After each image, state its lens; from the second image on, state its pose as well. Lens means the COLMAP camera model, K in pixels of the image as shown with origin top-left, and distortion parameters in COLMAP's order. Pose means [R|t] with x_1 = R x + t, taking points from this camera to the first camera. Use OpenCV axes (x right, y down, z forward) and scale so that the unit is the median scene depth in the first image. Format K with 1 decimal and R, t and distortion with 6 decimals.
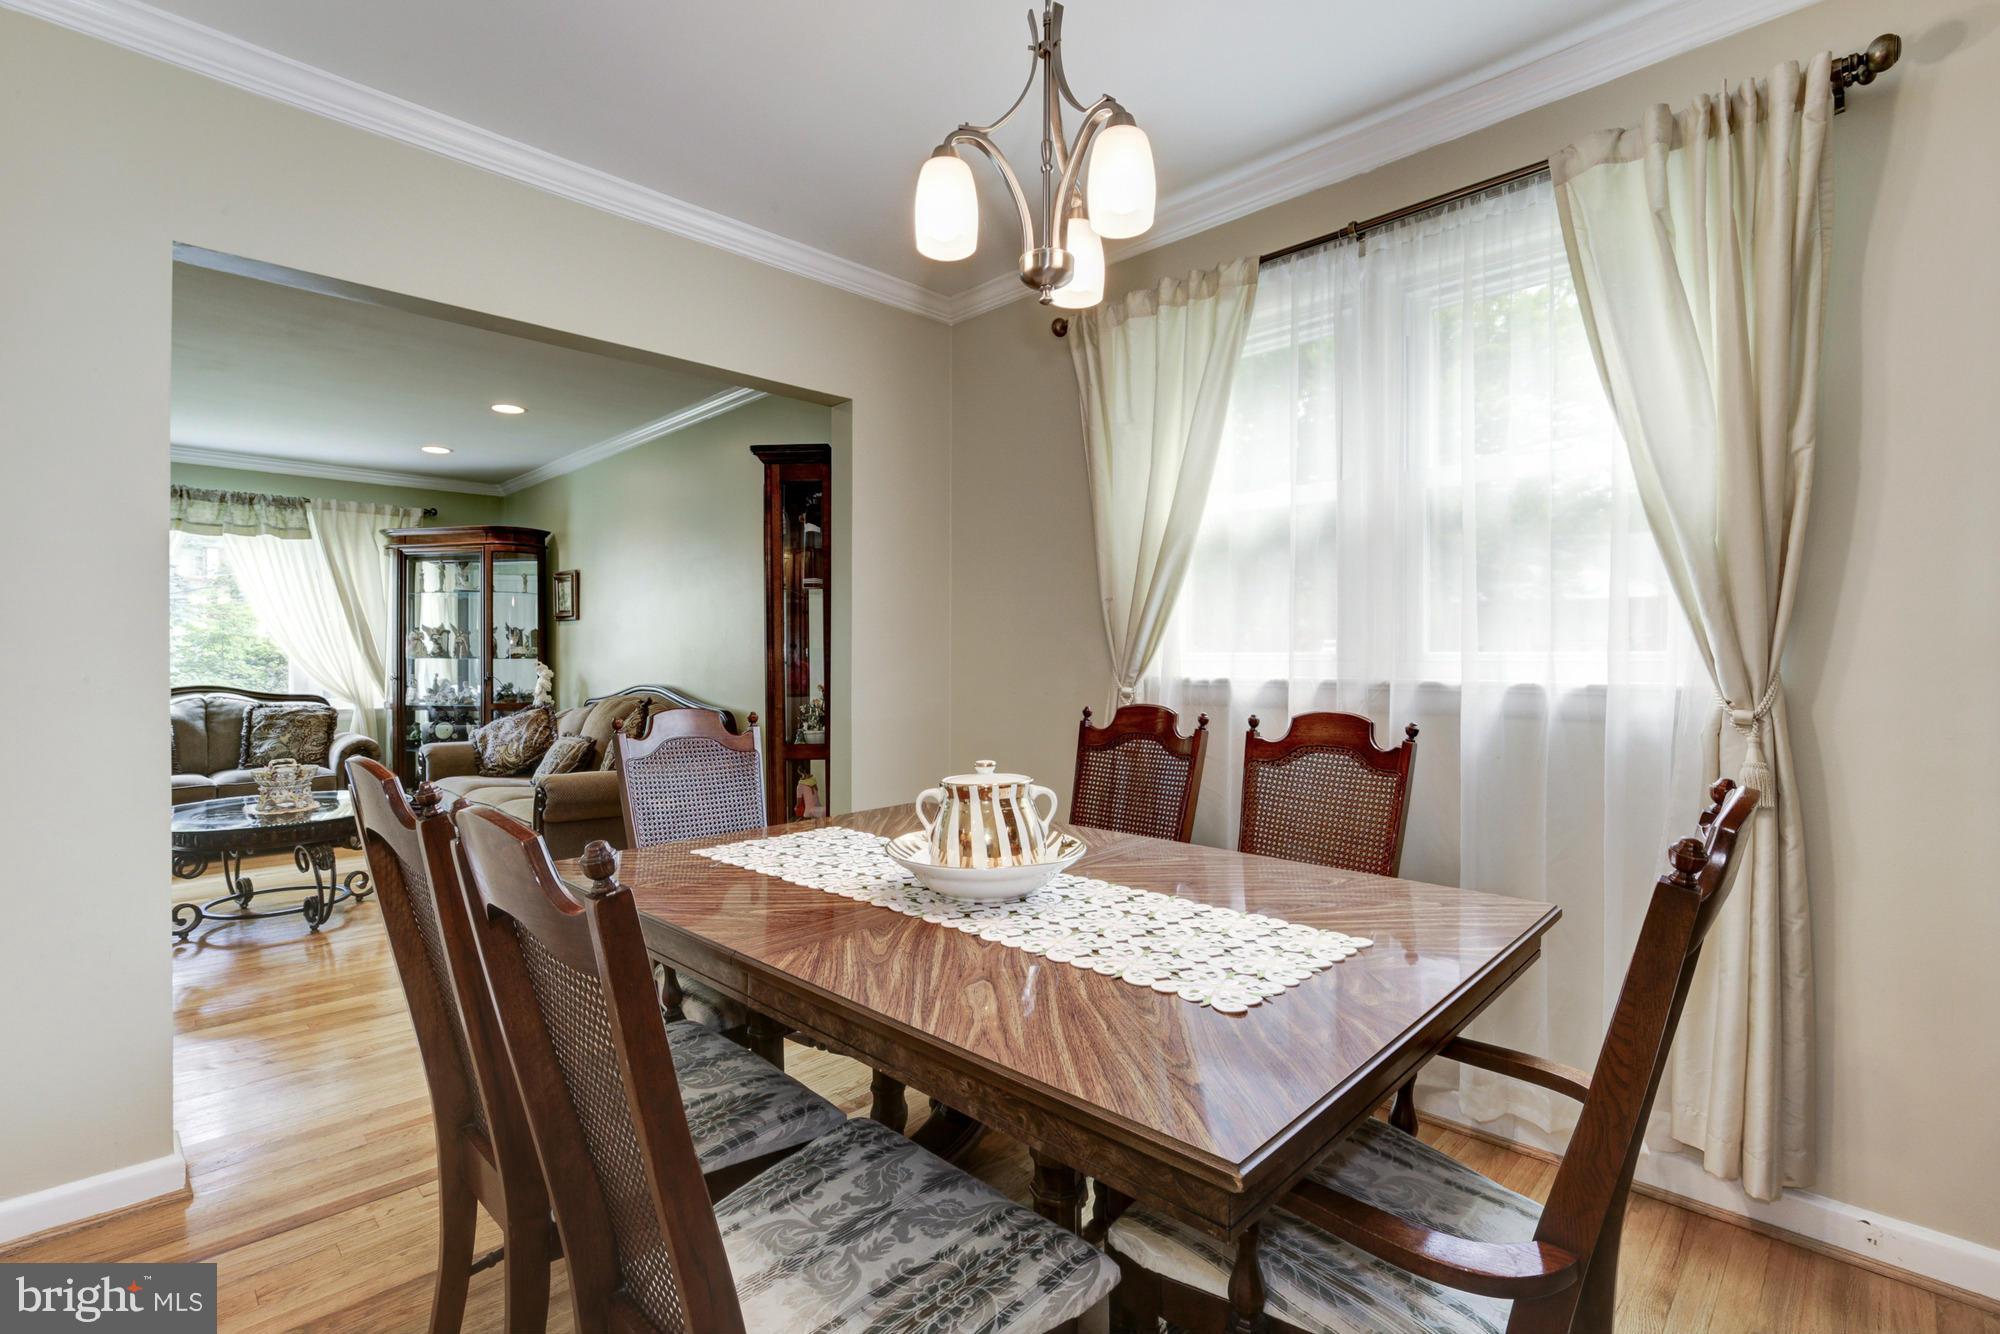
lens RADIAL K [[934.8, 0, 953.4], [0, 934.8, 668.2], [0, 0, 1]] dist [-0.015521, 0.004703]
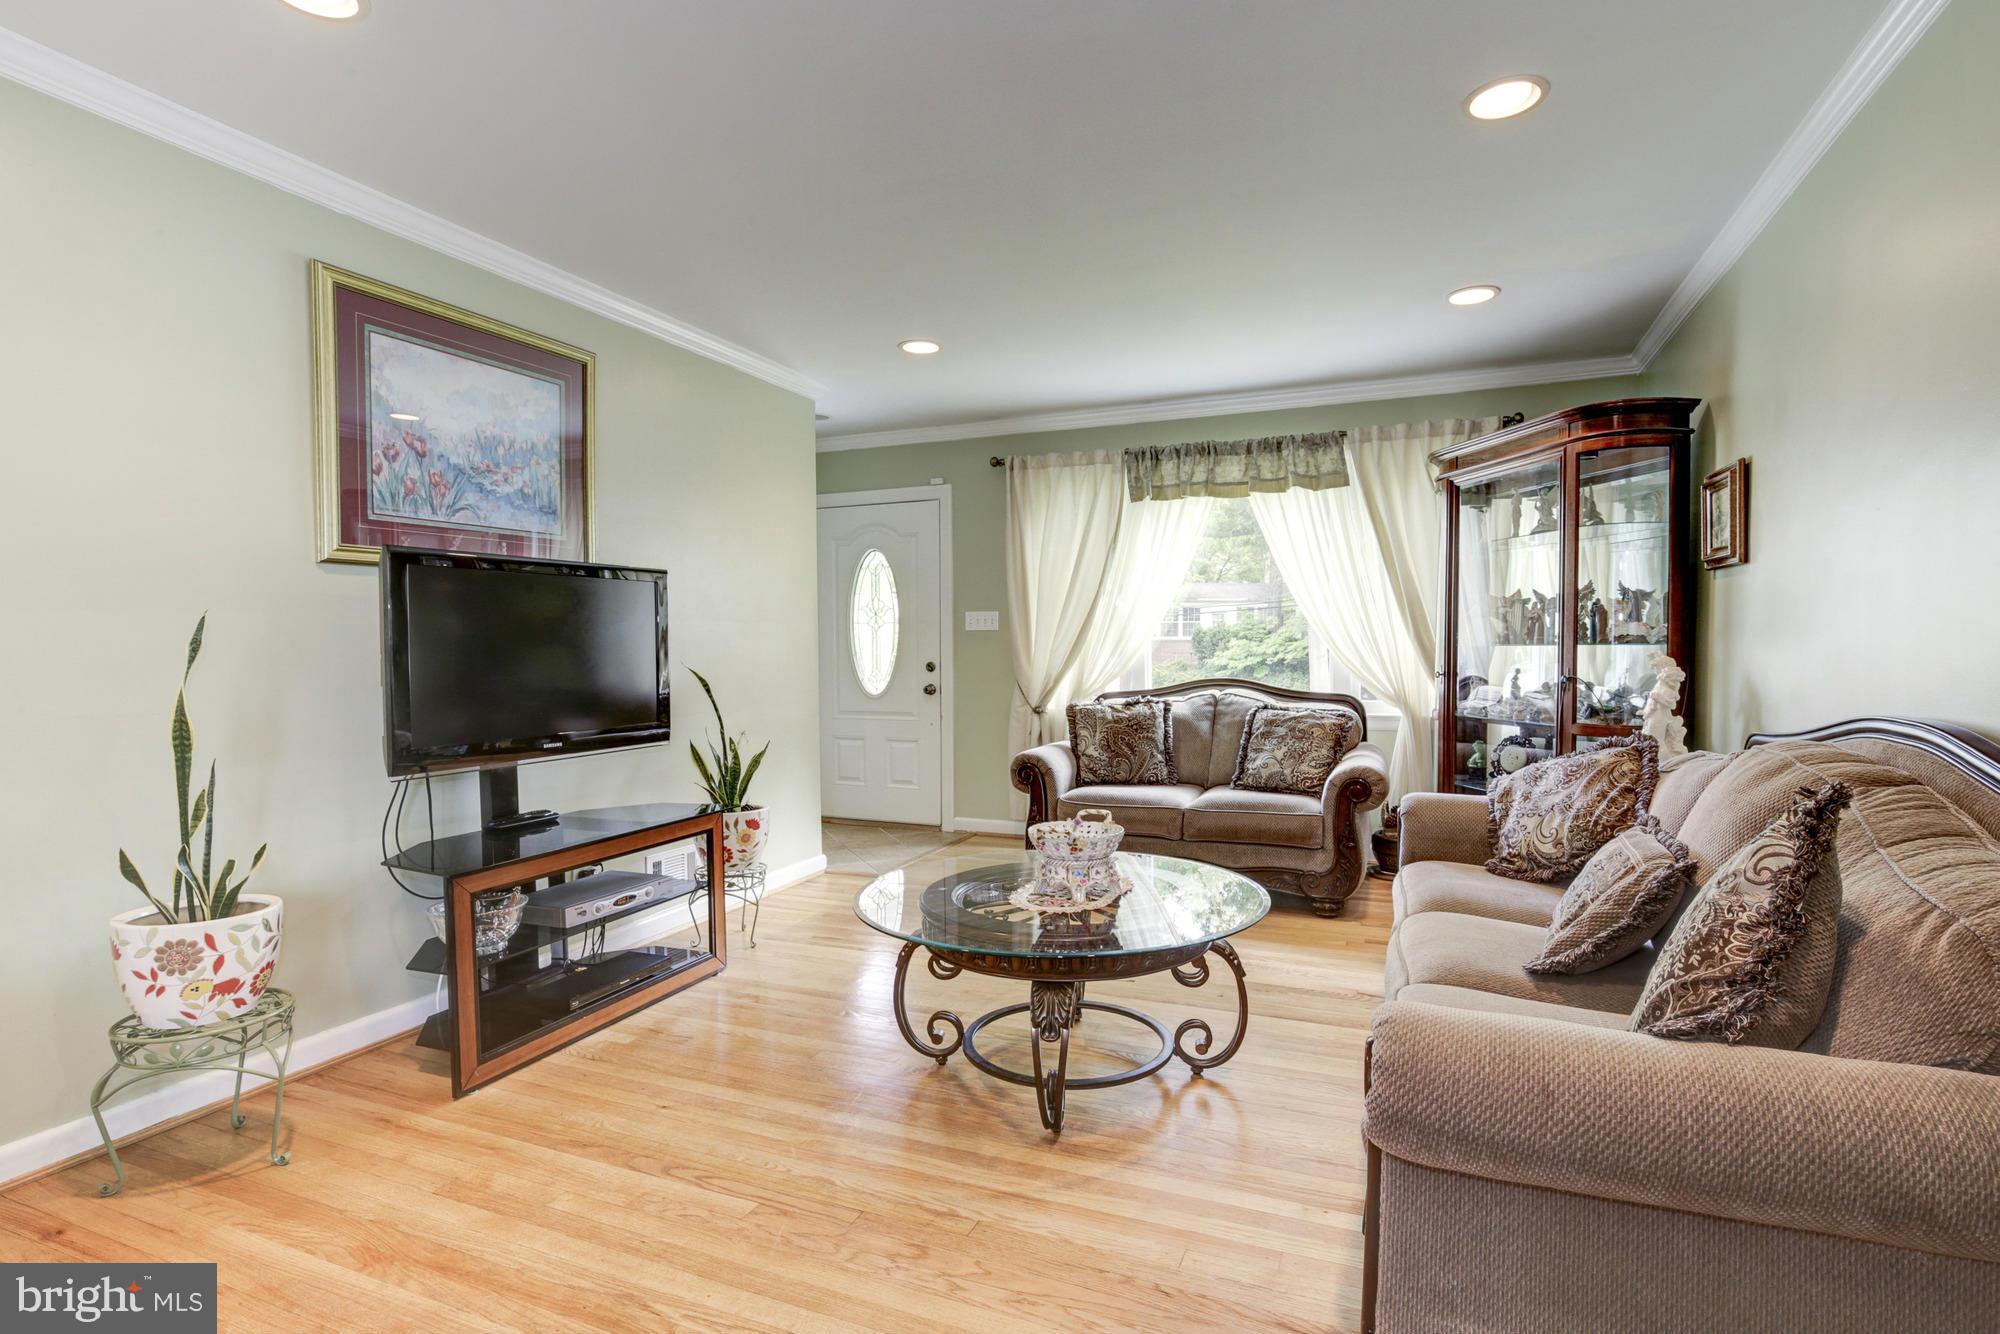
lens RADIAL K [[934.8, 0, 1002.0], [0, 934.8, 674.6], [0, 0, 1]] dist [-0.015521, 0.004703]
pose [[0.404907, 0.027656, -0.913940, -0.120153], [-0.004230, 0.999588, 0.028373, -0.006946], [0.914348, -0.007622, 0.404857, 0.460367]]
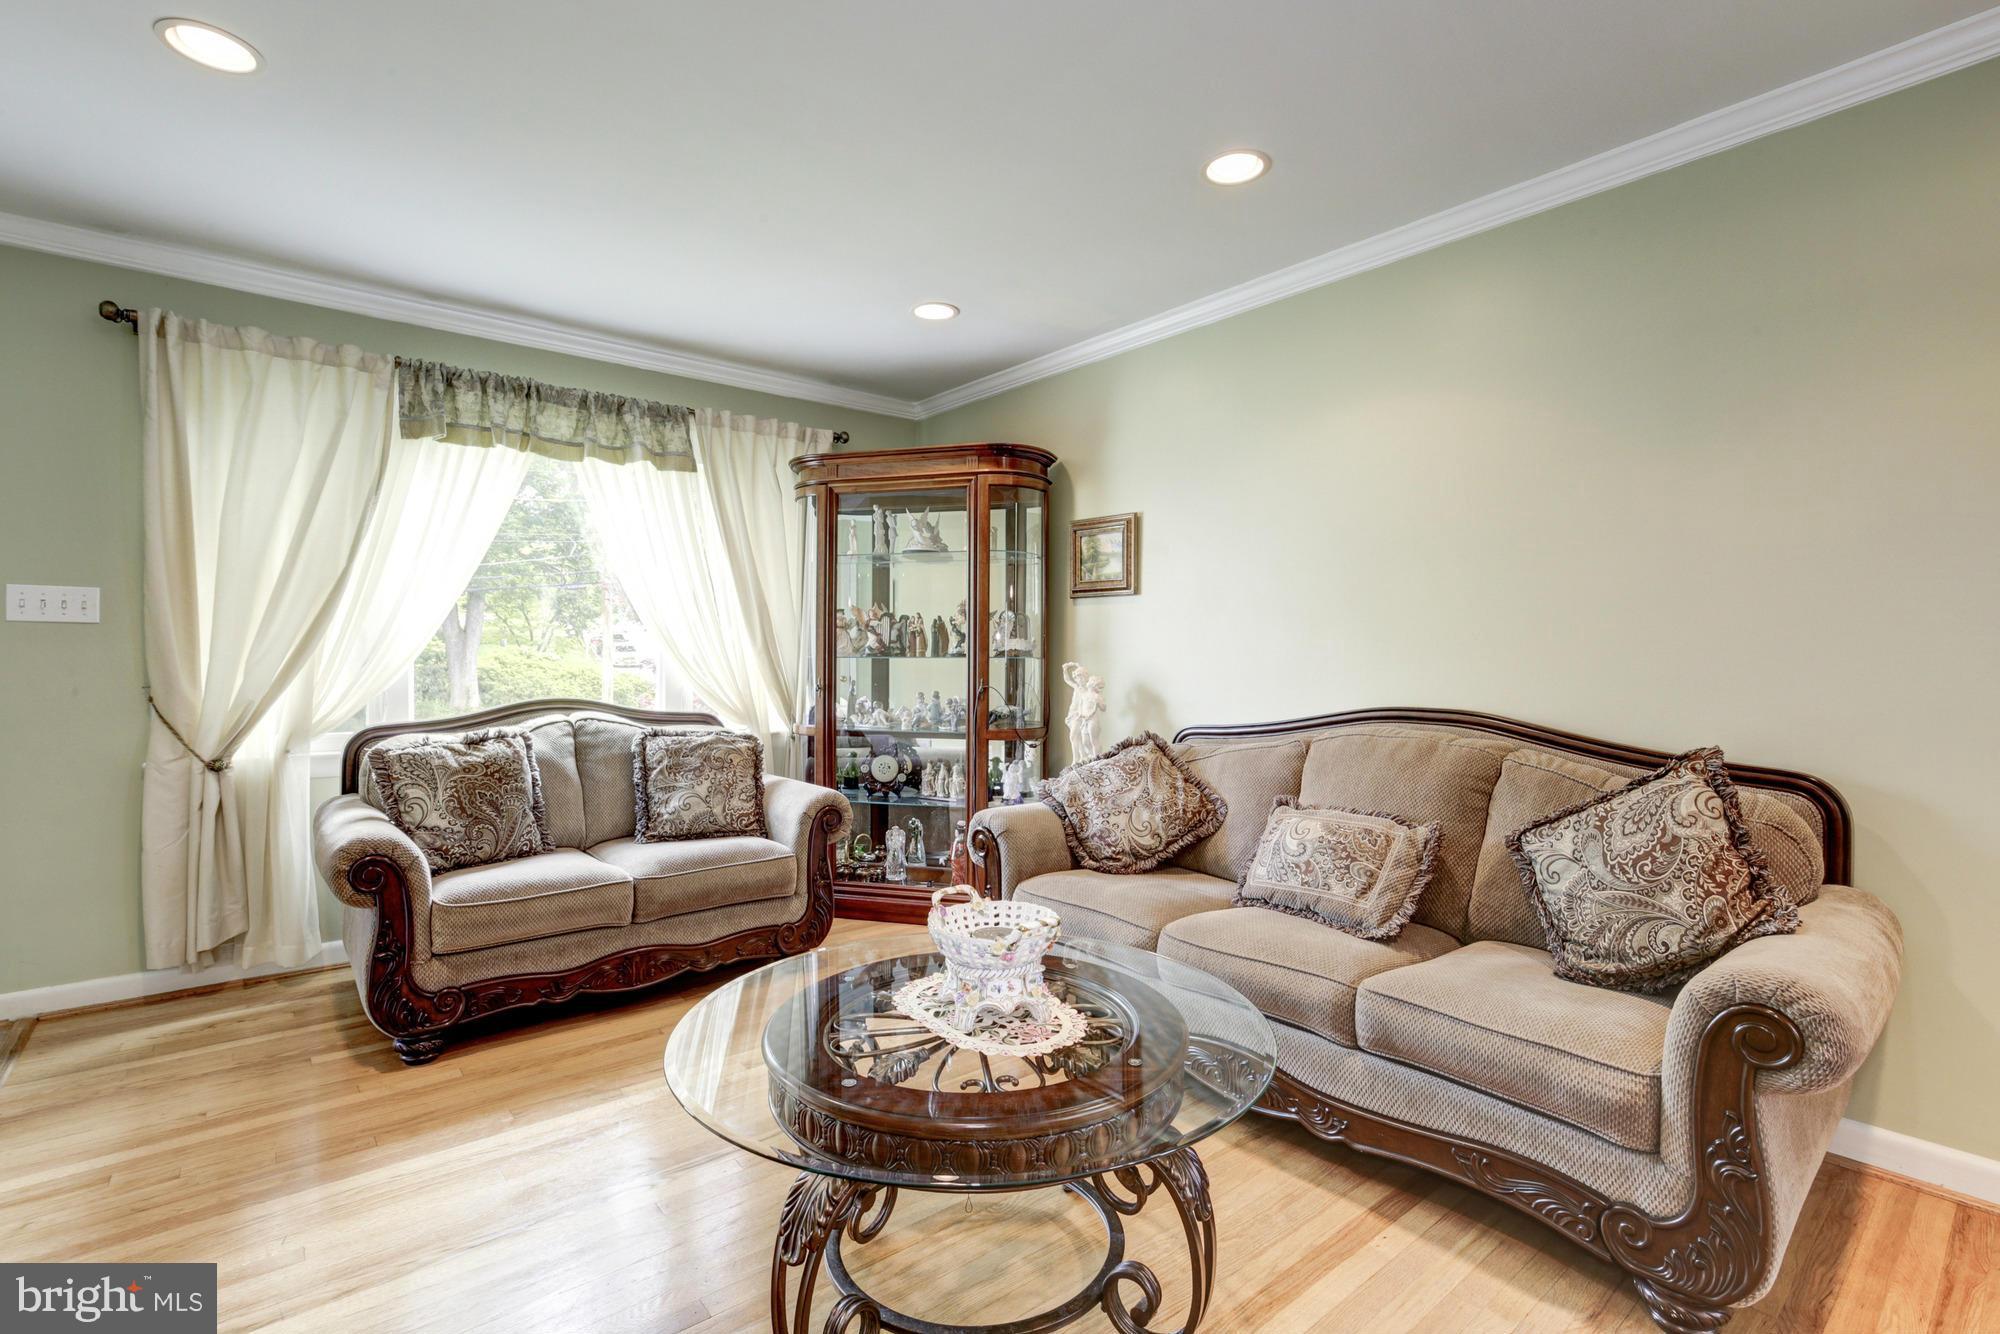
lens RADIAL K [[934.8, 0, 991.9], [0, 934.8, 667.4], [0, 0, 1]] dist [-0.015521, 0.004703]
pose [[0.996550, 0.004191, -0.082883, -0.449838], [-0.004308, 0.999990, -0.001233, -0.002730], [0.082877, 0.001586, 0.996559, 0.384951]]
